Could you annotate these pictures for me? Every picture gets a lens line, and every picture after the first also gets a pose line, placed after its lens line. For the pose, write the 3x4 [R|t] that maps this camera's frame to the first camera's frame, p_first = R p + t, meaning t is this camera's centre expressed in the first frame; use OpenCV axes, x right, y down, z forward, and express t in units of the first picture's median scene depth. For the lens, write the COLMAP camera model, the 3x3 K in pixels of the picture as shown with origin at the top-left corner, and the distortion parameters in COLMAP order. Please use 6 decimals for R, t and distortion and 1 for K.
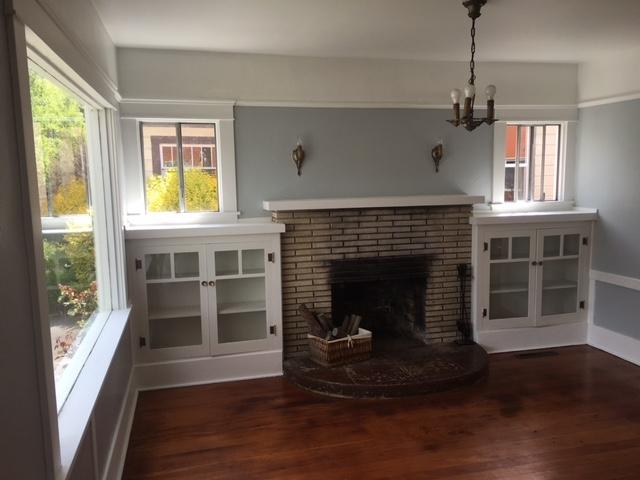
lens RADIAL K [[548.9, 0, 317.9], [0, 548.9, 240.4], [0, 0, 1]] dist [0.054248, -0.013602]
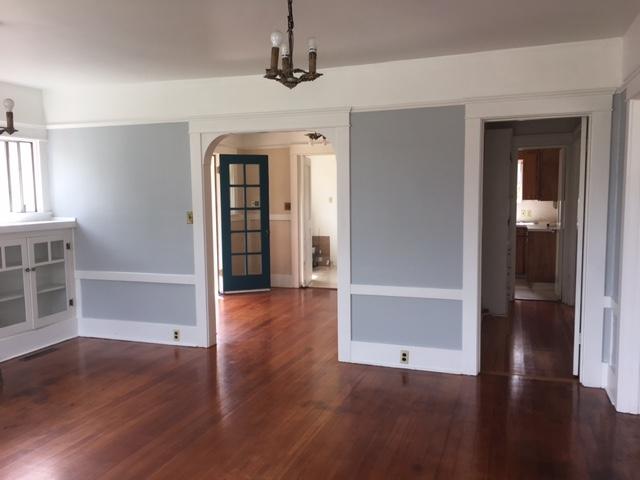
lens RADIAL K [[548.9, 0, 317.1], [0, 548.9, 241.1], [0, 0, 1]] dist [0.054248, -0.013602]
pose [[0.555106, -0.065741, 0.829178, -0.178270], [0.108930, 0.994032, 0.005887, 0.039959], [-0.824616, 0.087054, 0.558954, -0.057868]]
